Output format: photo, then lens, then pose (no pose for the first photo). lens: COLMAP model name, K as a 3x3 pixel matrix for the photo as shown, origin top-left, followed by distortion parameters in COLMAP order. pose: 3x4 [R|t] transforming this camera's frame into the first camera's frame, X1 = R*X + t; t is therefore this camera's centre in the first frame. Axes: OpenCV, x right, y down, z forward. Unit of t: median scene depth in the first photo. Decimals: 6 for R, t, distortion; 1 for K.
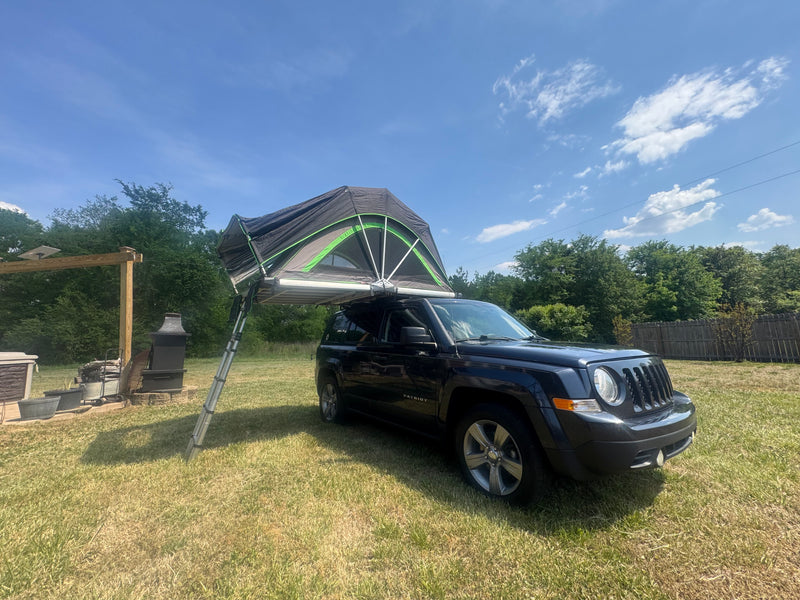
lens RADIAL K [[316.2, 0, 399.2], [0, 316.2, 298.8], [0, 0, 1]] dist [-0.003332, -0.000138]
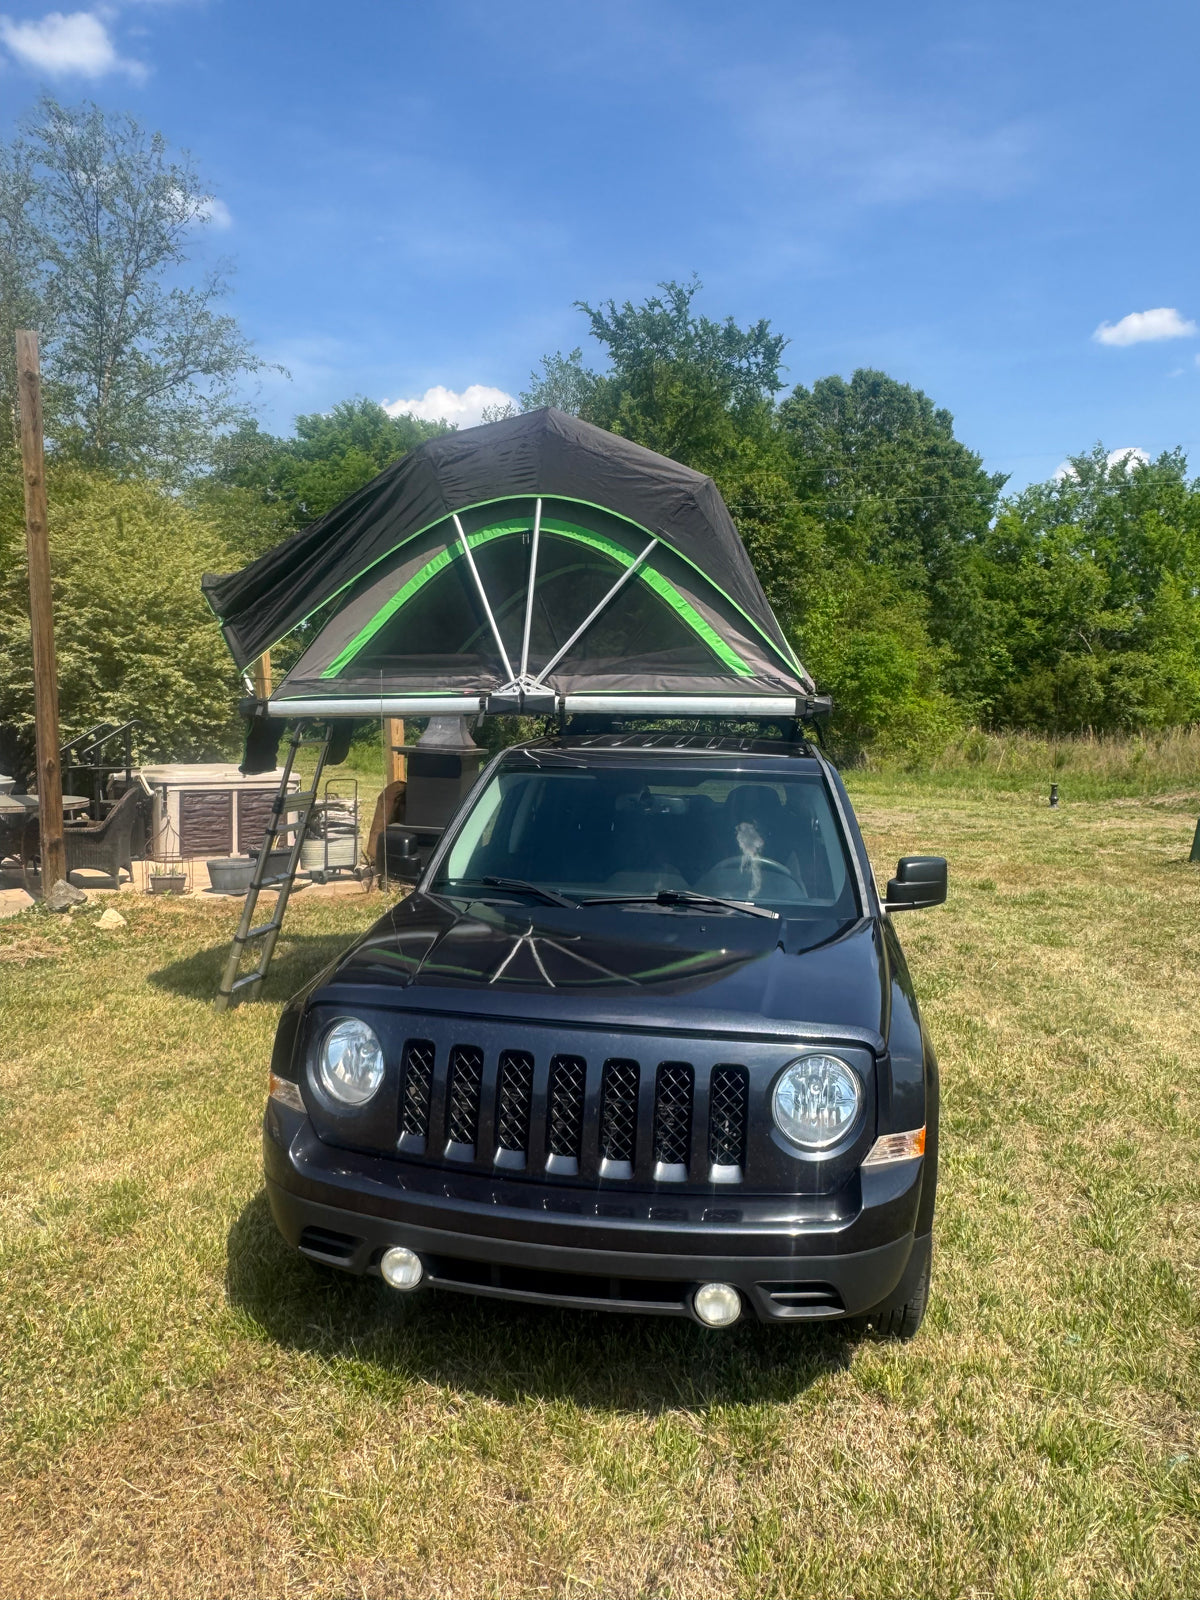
lens RADIAL K [[1067.9, 0, 602.4], [0, 1067.9, 784.1], [0, 0, 1]] dist [-0.005777, 0.000359]
pose [[0.703981, 0.077214, -0.706009, 0.774576], [0.061961, 0.983605, 0.169357, -0.122859], [0.707511, -0.162969, 0.687655, 0.147798]]
